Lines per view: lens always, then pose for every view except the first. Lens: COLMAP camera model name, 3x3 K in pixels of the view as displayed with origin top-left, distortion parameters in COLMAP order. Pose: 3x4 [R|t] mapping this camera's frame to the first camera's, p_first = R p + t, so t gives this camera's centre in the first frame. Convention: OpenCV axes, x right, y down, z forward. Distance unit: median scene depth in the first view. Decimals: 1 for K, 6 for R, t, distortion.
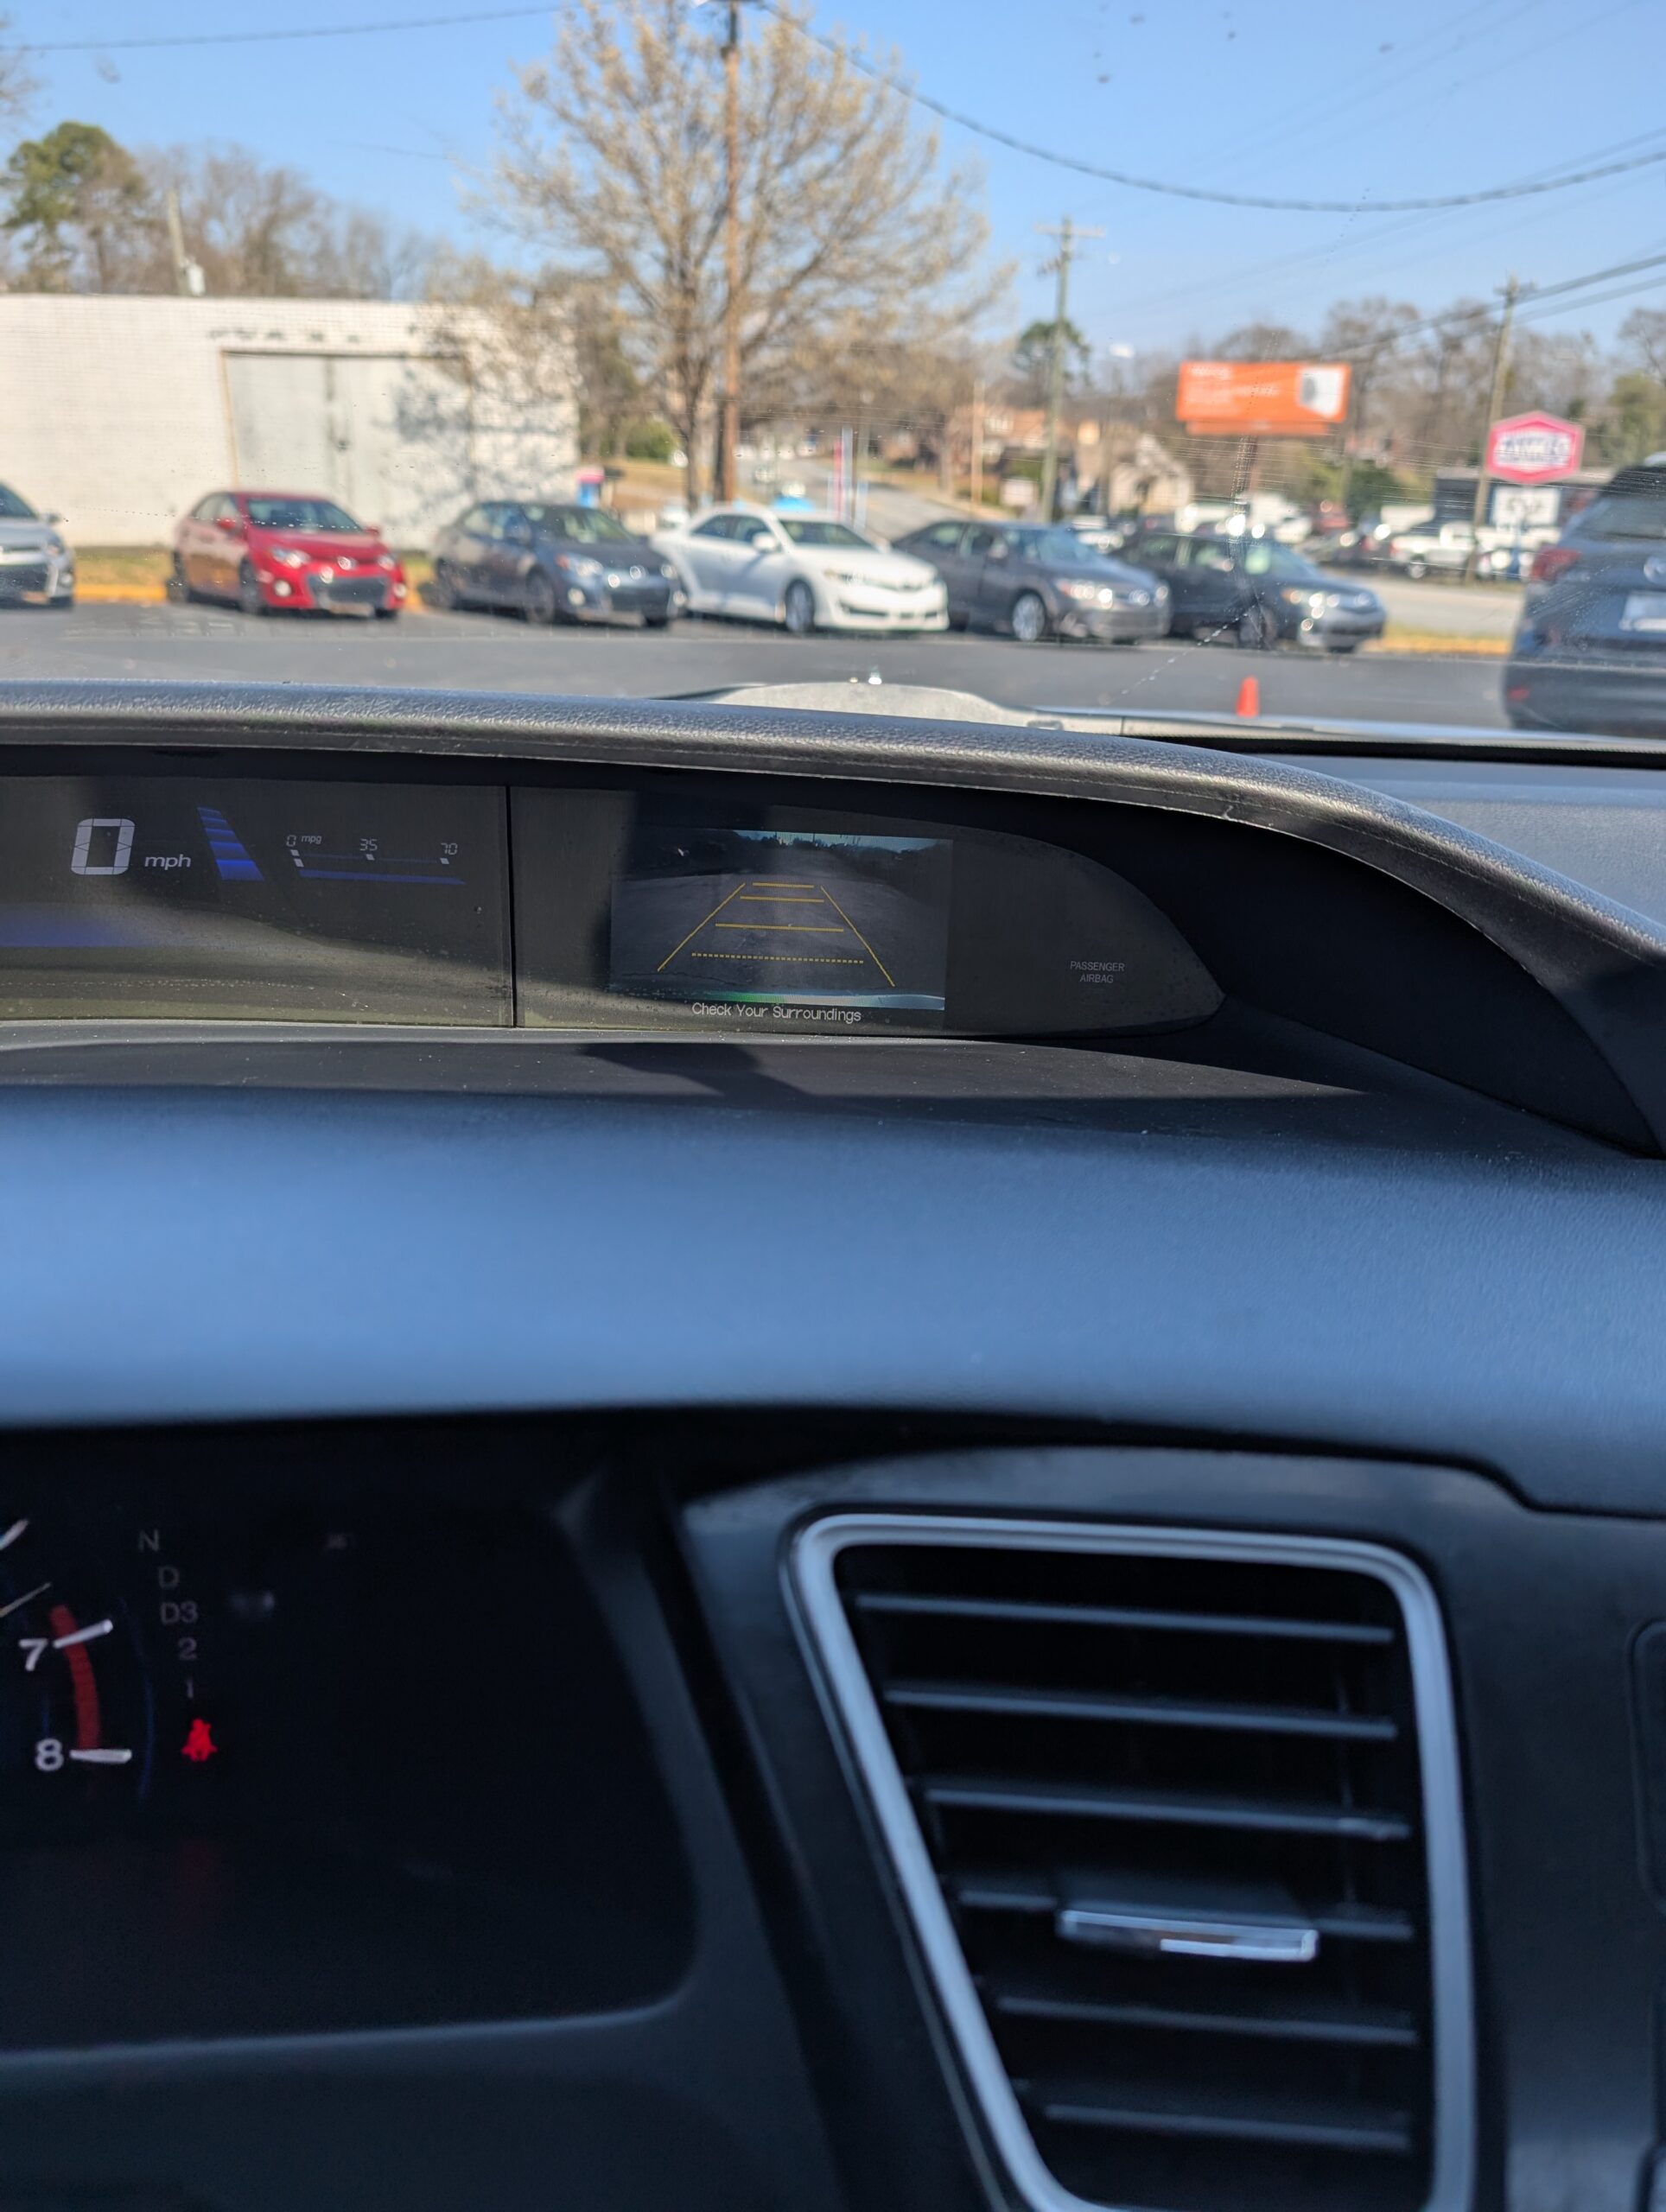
lens RADIAL K [[1595.5, 0, 832.2], [0, 1595.5, 1089.6], [0, 0, 1]] dist [0.010622, -0.007208]
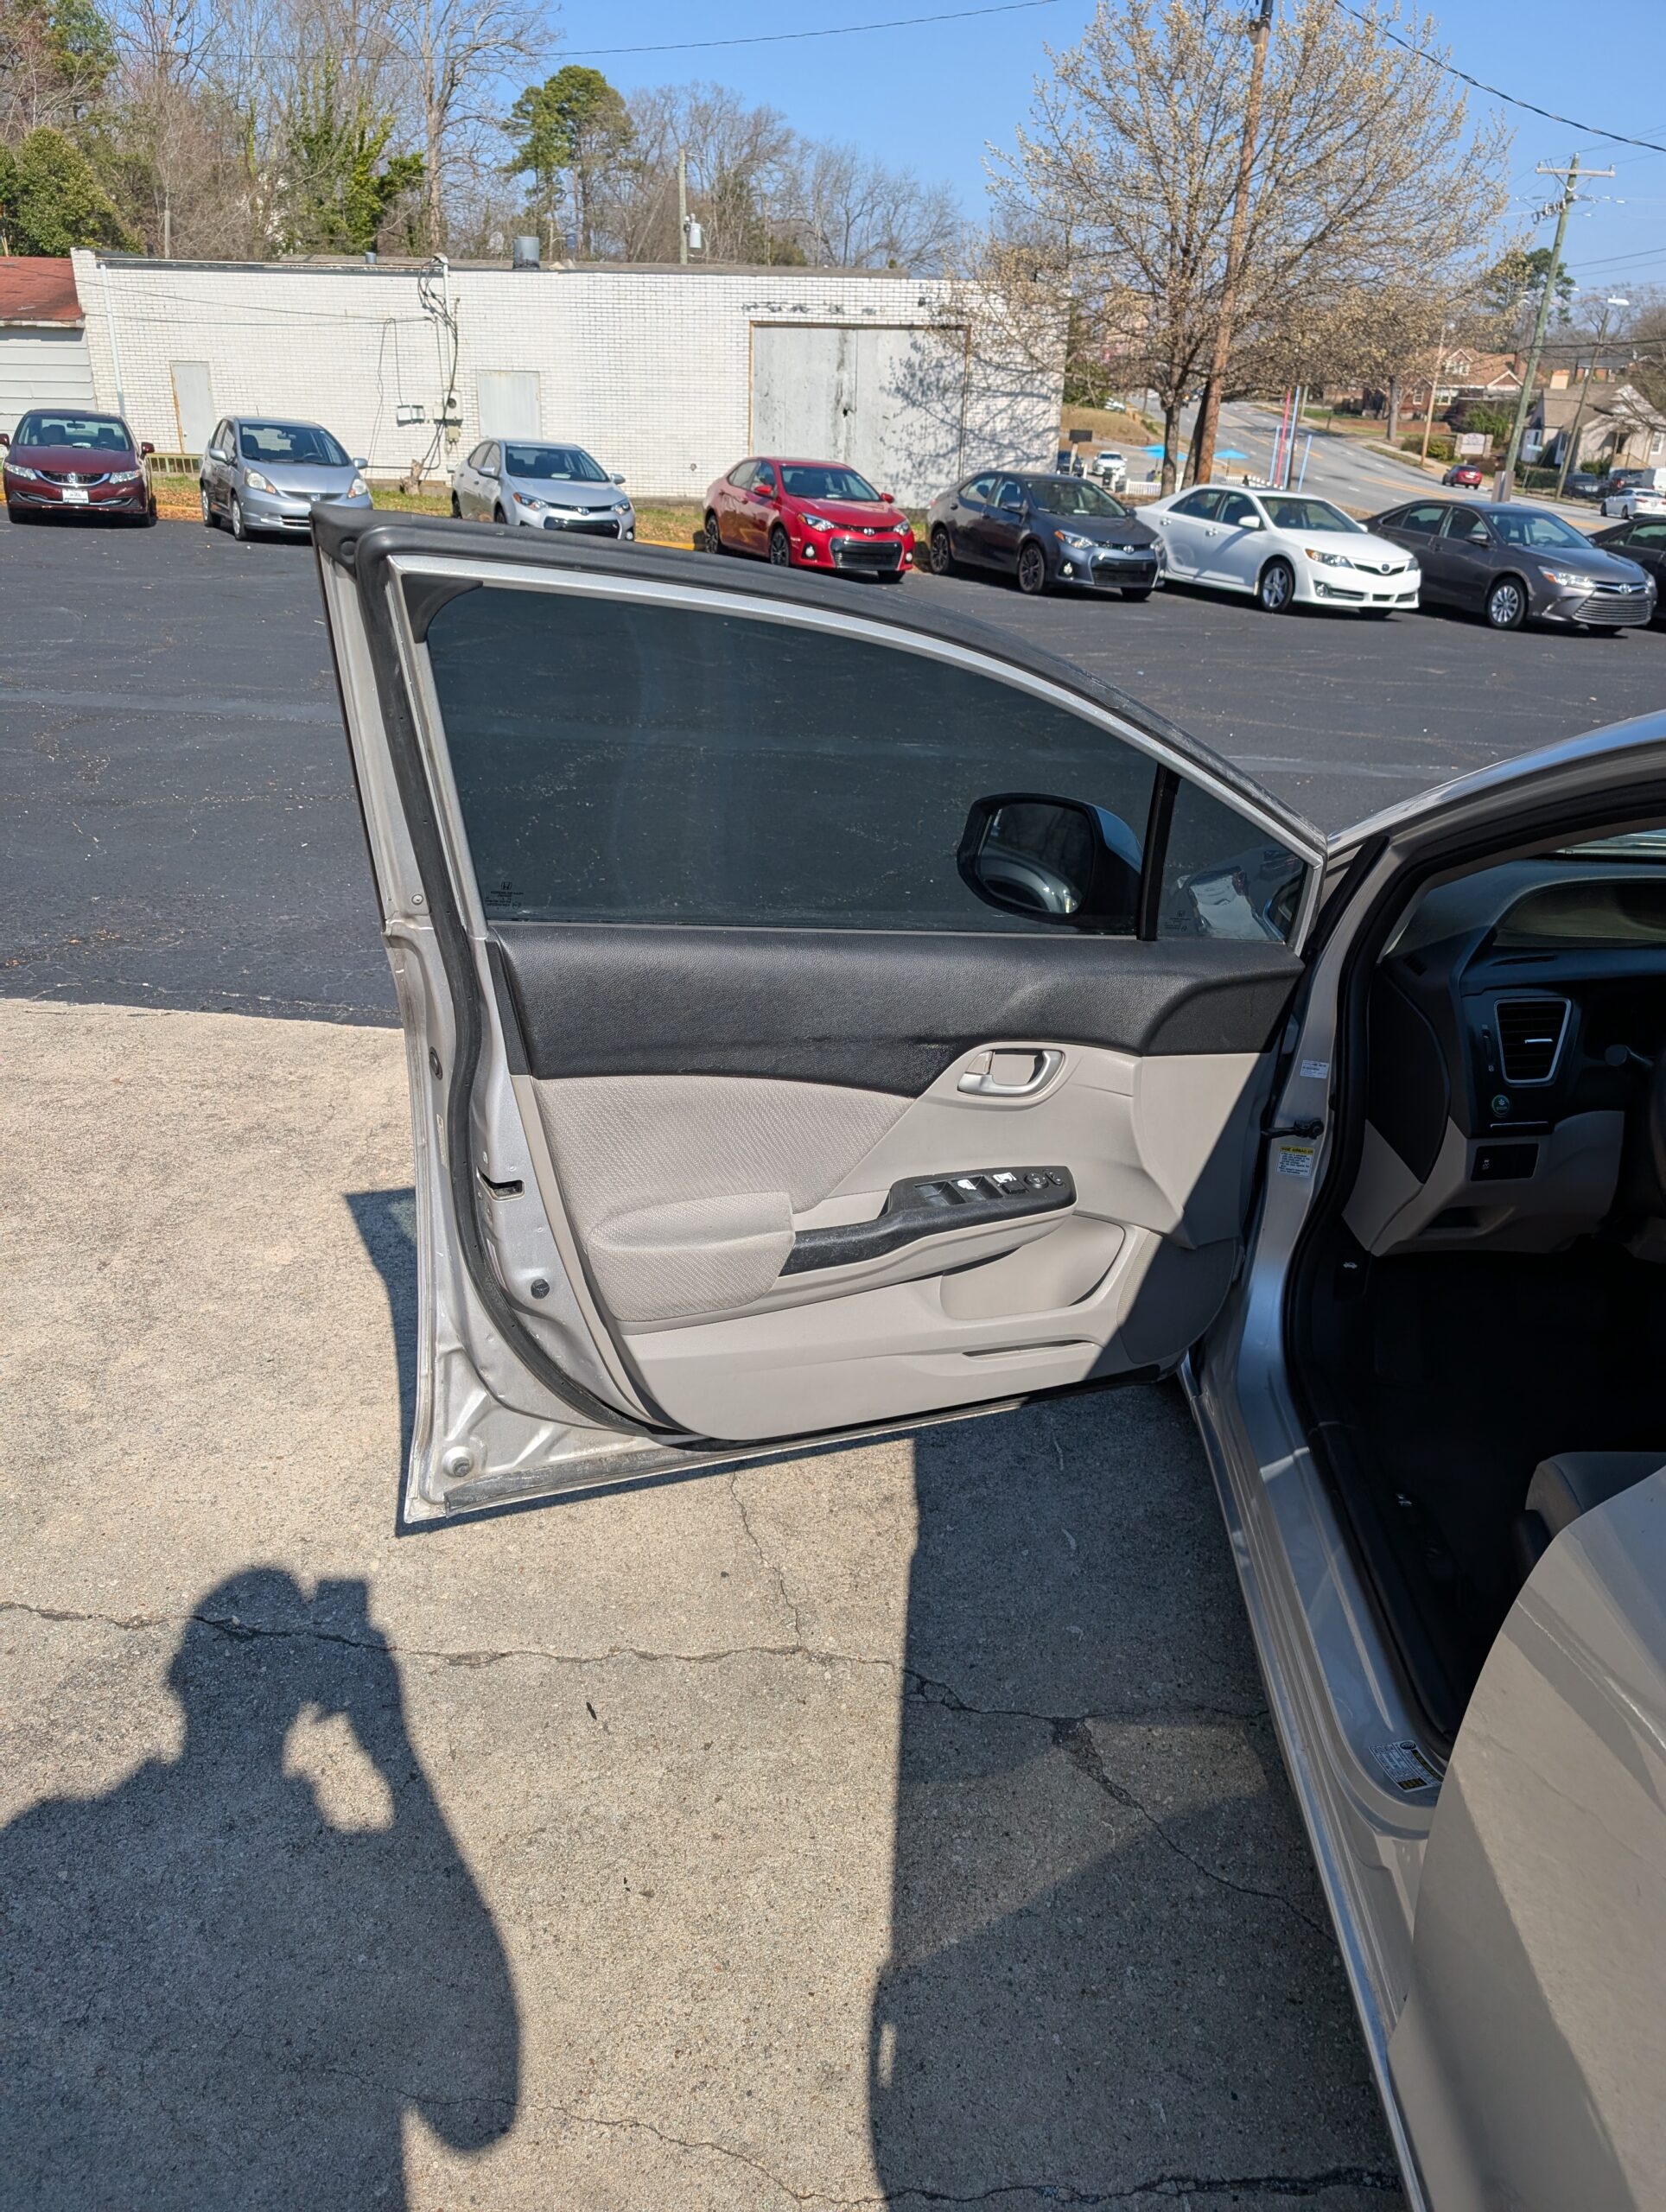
lens RADIAL K [[1595.5, 0, 819.1], [0, 1595.5, 1092.8], [0, 0, 1]] dist [0.010622, -0.007208]
pose [[0.969005, 0.111890, -0.220251, -0.033665], [-0.103716, 0.993430, 0.048368, 0.008479], [0.224216, -0.024026, 0.974243, -0.078310]]
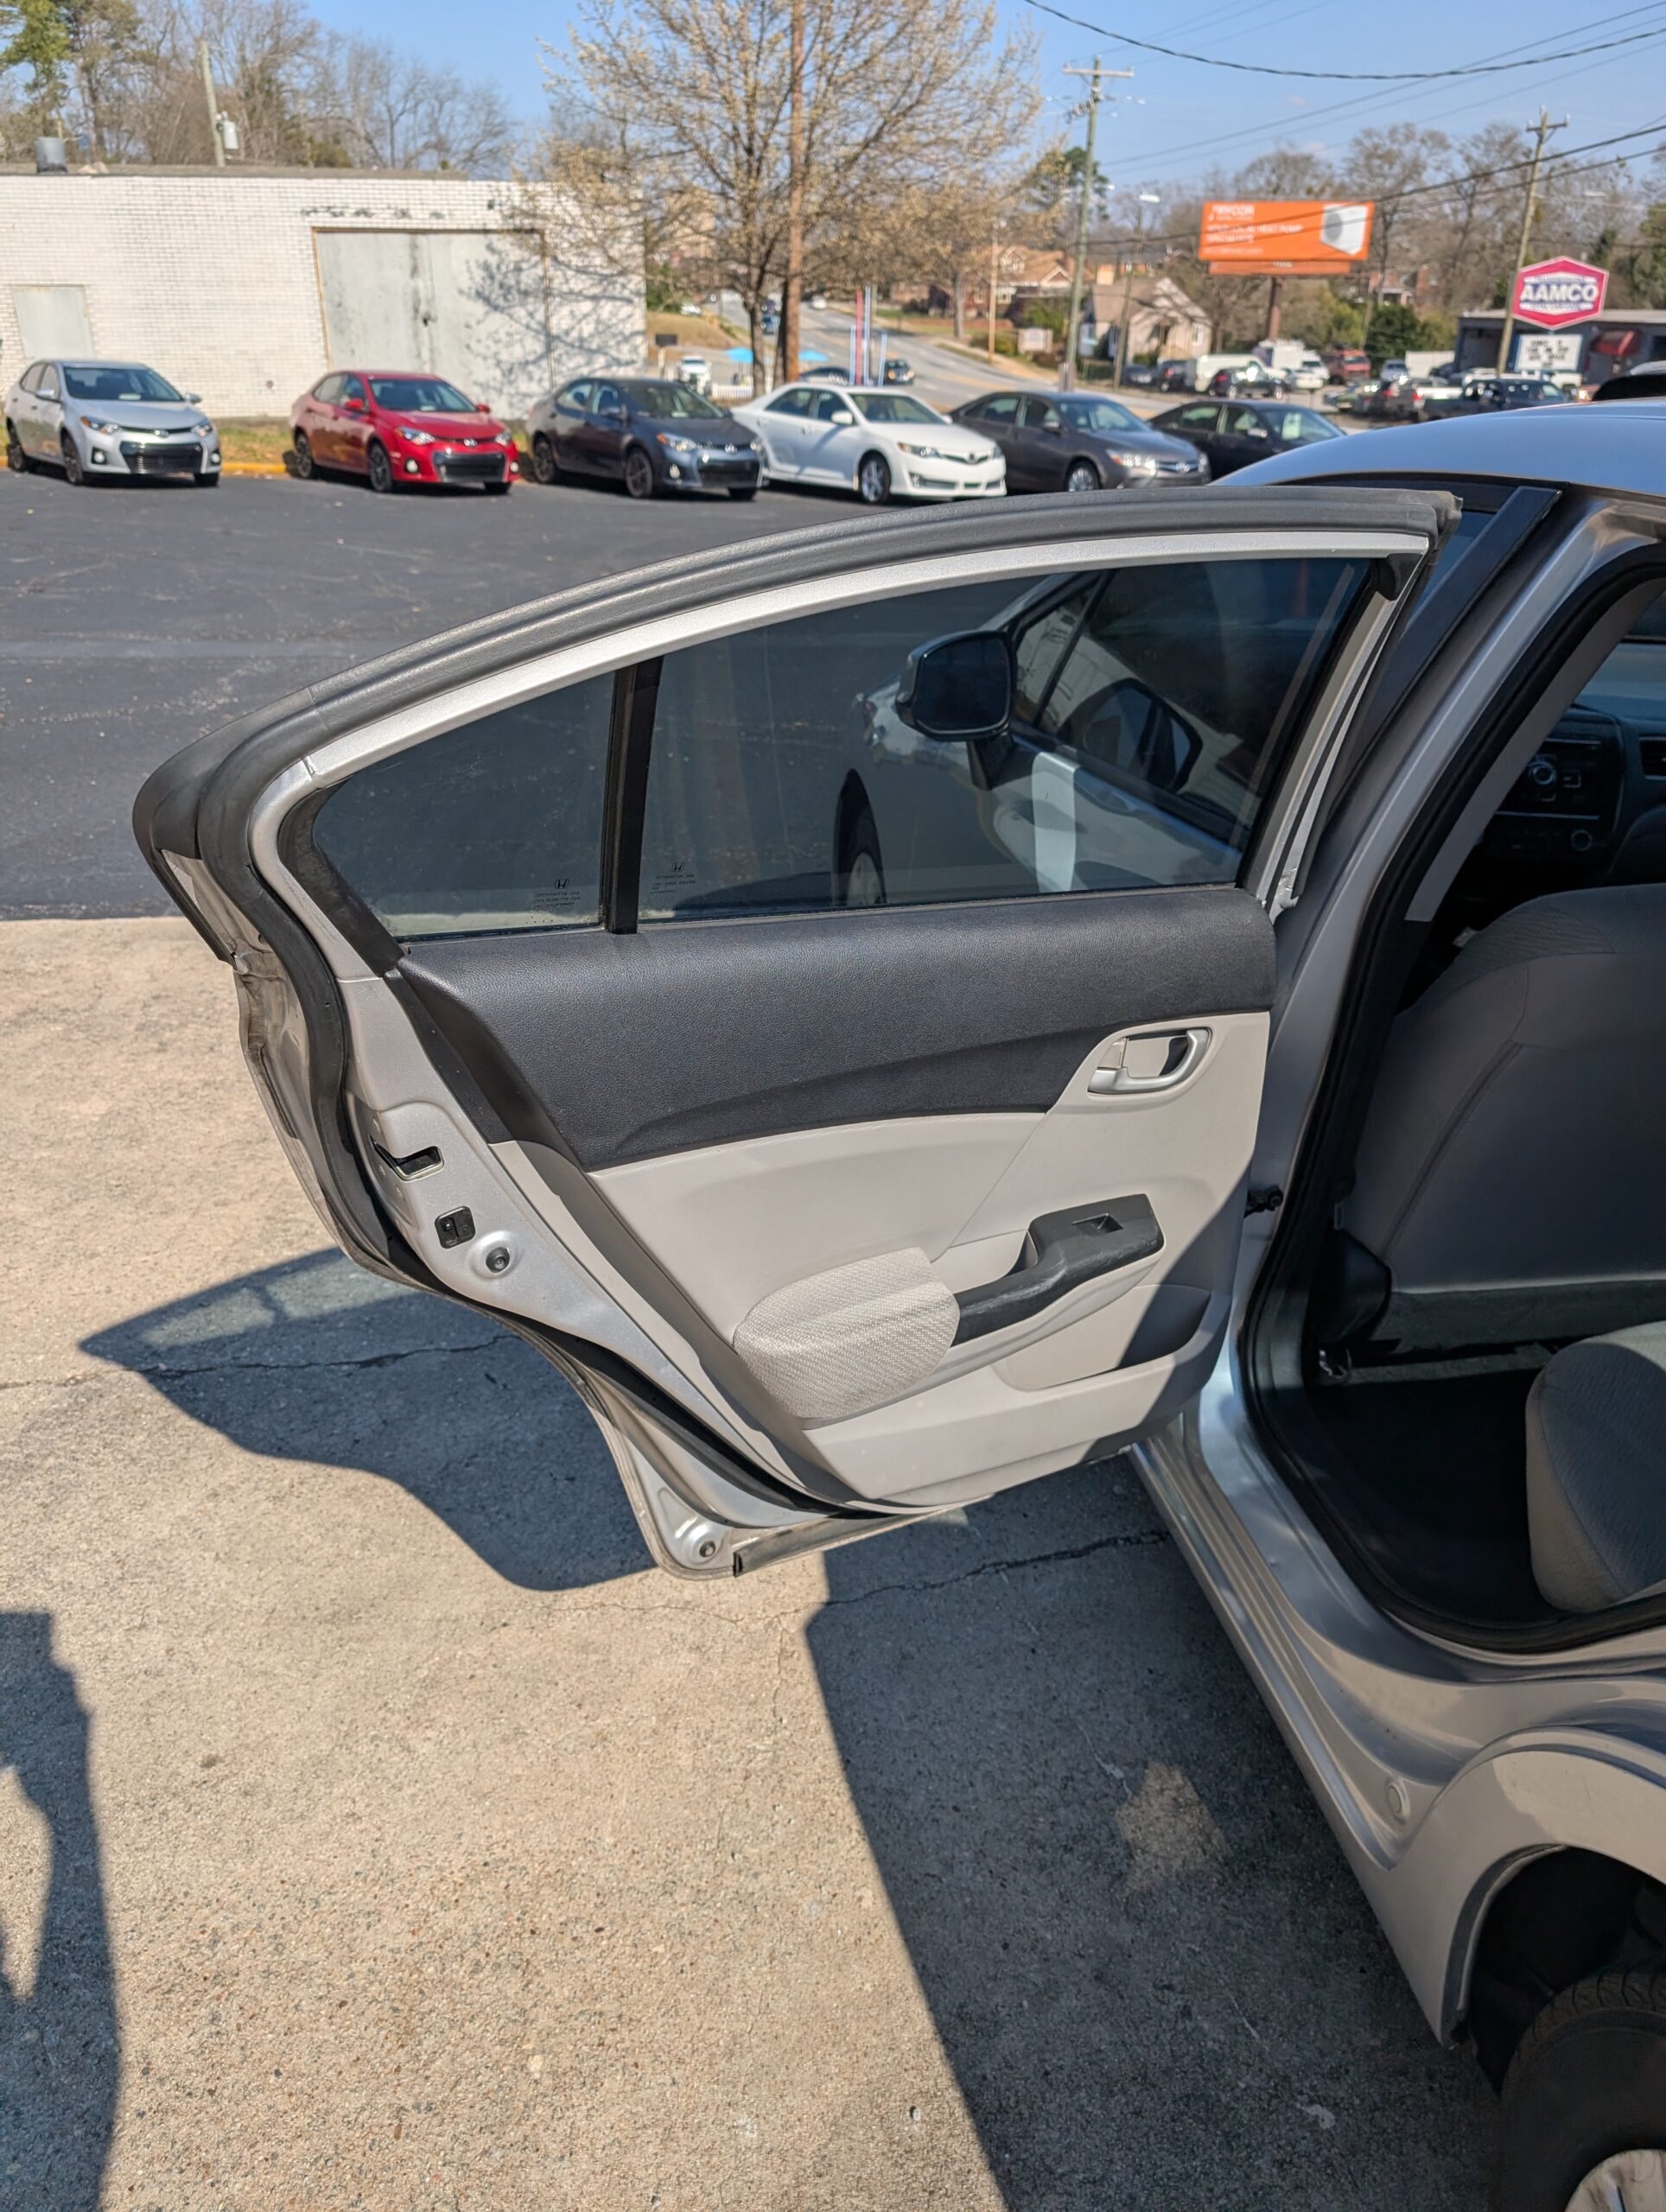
lens RADIAL K [[1595.5, 0, 822.5], [0, 1595.5, 1086.4], [0, 0, 1]] dist [0.010622, -0.007208]
pose [[0.999954, -0.004306, -0.008606, -0.037740], [0.005000, 0.996589, 0.082371, 0.018809], [0.008222, -0.082410, 0.996565, -0.100485]]
